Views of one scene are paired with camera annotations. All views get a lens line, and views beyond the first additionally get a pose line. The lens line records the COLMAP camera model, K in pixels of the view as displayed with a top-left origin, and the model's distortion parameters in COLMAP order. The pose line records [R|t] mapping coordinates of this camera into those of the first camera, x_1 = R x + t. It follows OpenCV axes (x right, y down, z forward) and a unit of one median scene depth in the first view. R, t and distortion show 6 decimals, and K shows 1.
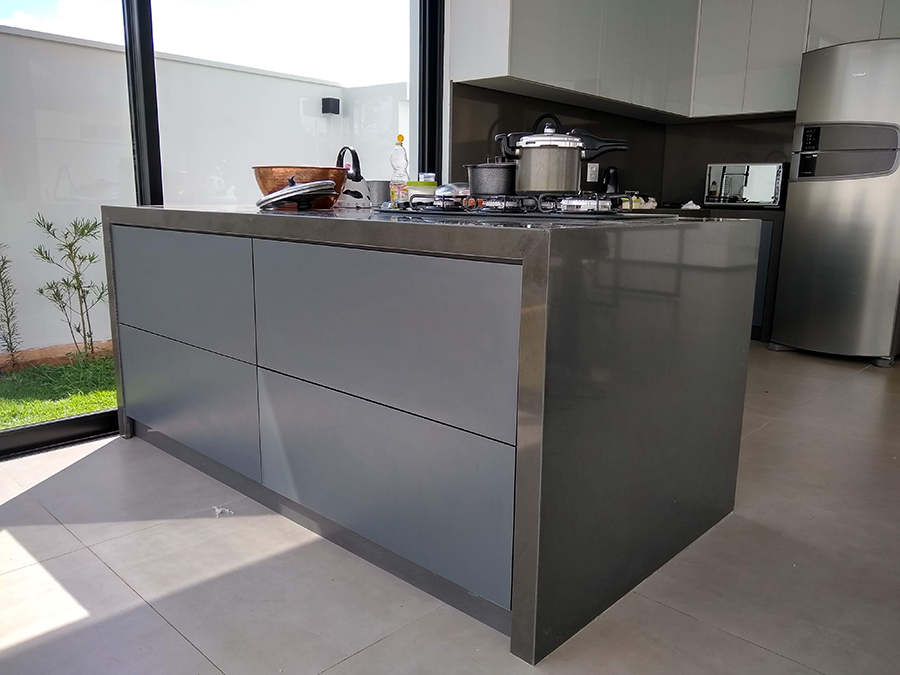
lens RADIAL K [[710.8, 0, 454.4], [0, 710.8, 342.0], [0, 0, 1]] dist [0.000984, -0.006053]
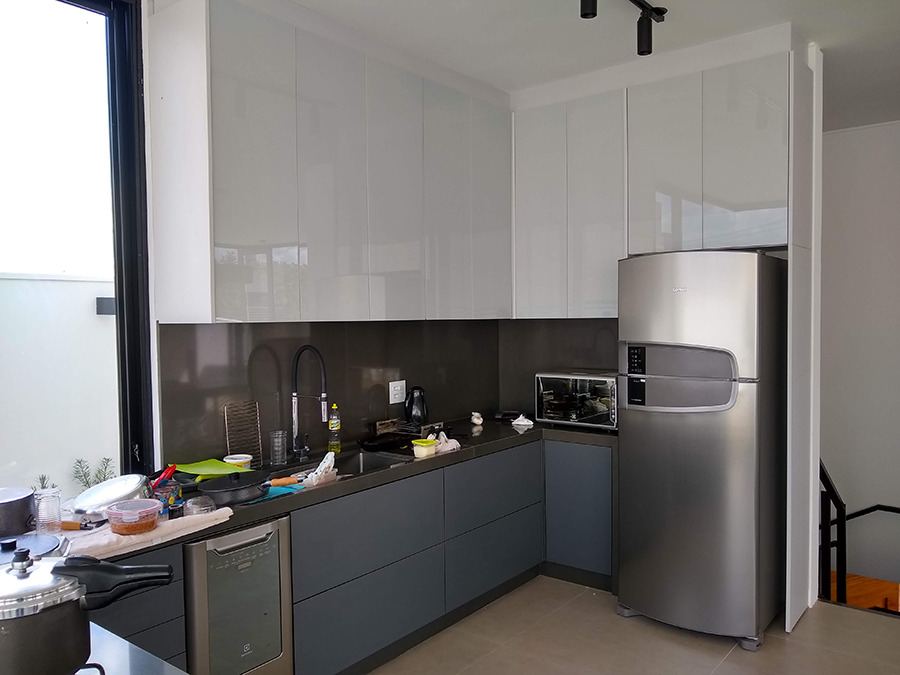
lens RADIAL K [[710.8, 0, 454.4], [0, 710.8, 342.0], [0, 0, 1]] dist [0.000984, -0.006053]
pose [[0.995866, -0.033666, 0.084362, 0.377976], [0.046726, 0.986338, -0.157971, -0.317435], [-0.077891, 0.161260, 0.983833, 0.340983]]
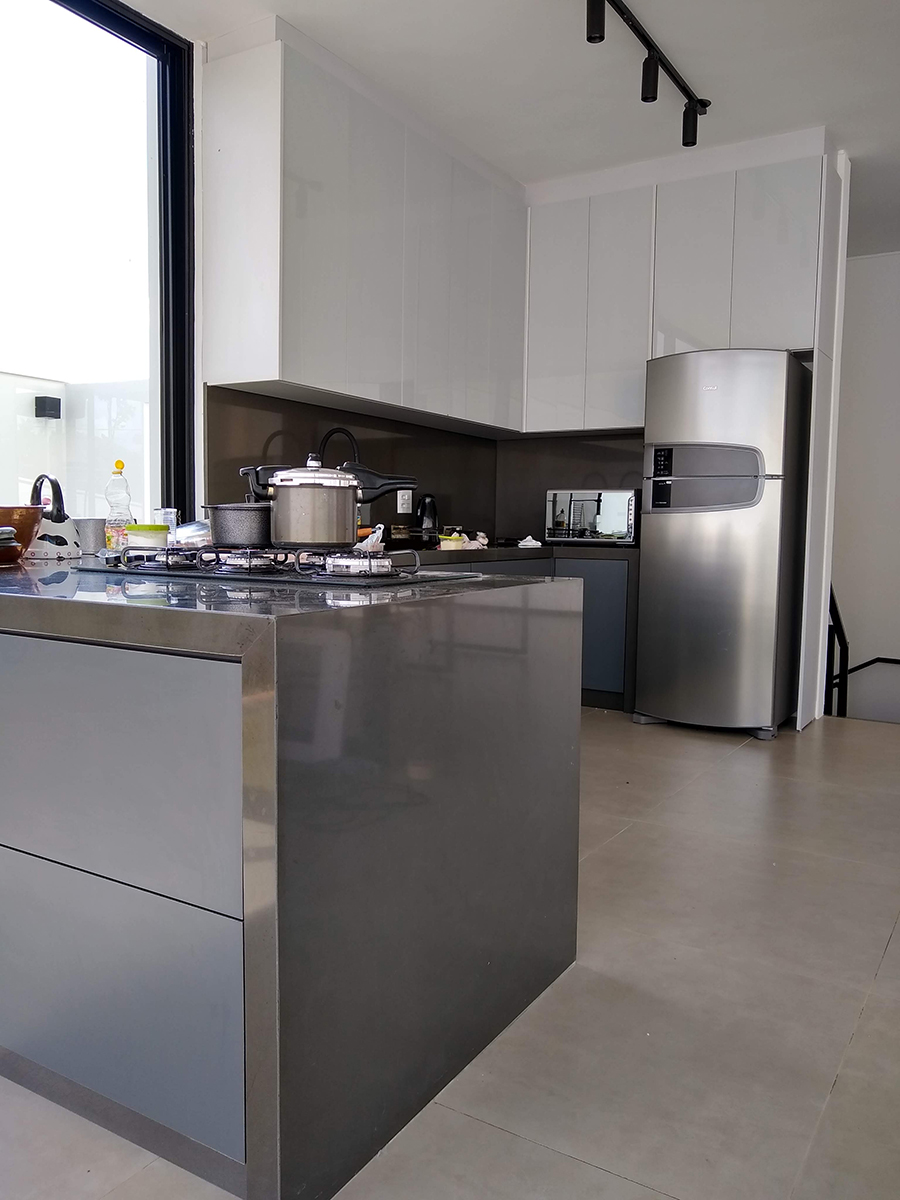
lens RADIAL K [[950.3, 0, 450.0], [0, 950.3, 600.0], [0, 0, 1]] dist [-0.001091, -0.004338]
pose [[0.978429, -0.020277, 0.205584, 0.056783], [0.043905, 0.992846, -0.111033, -0.030601], [-0.201862, 0.117664, 0.972320, 0.006525]]
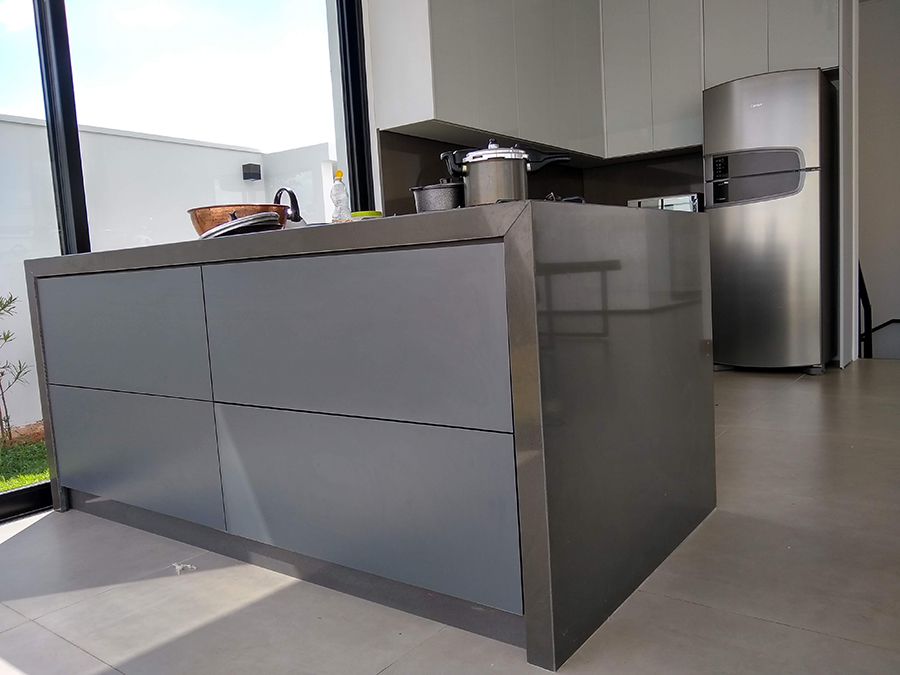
lens RADIAL K [[712.7, 0, 455.4], [0, 712.7, 341.4], [0, 0, 1]] dist [-0.001091, -0.004338]
pose [[0.990302, -0.086293, 0.108887, -0.047373], [0.097128, 0.990388, -0.098475, 0.062901], [-0.099343, 0.108096, 0.989164, 0.028399]]
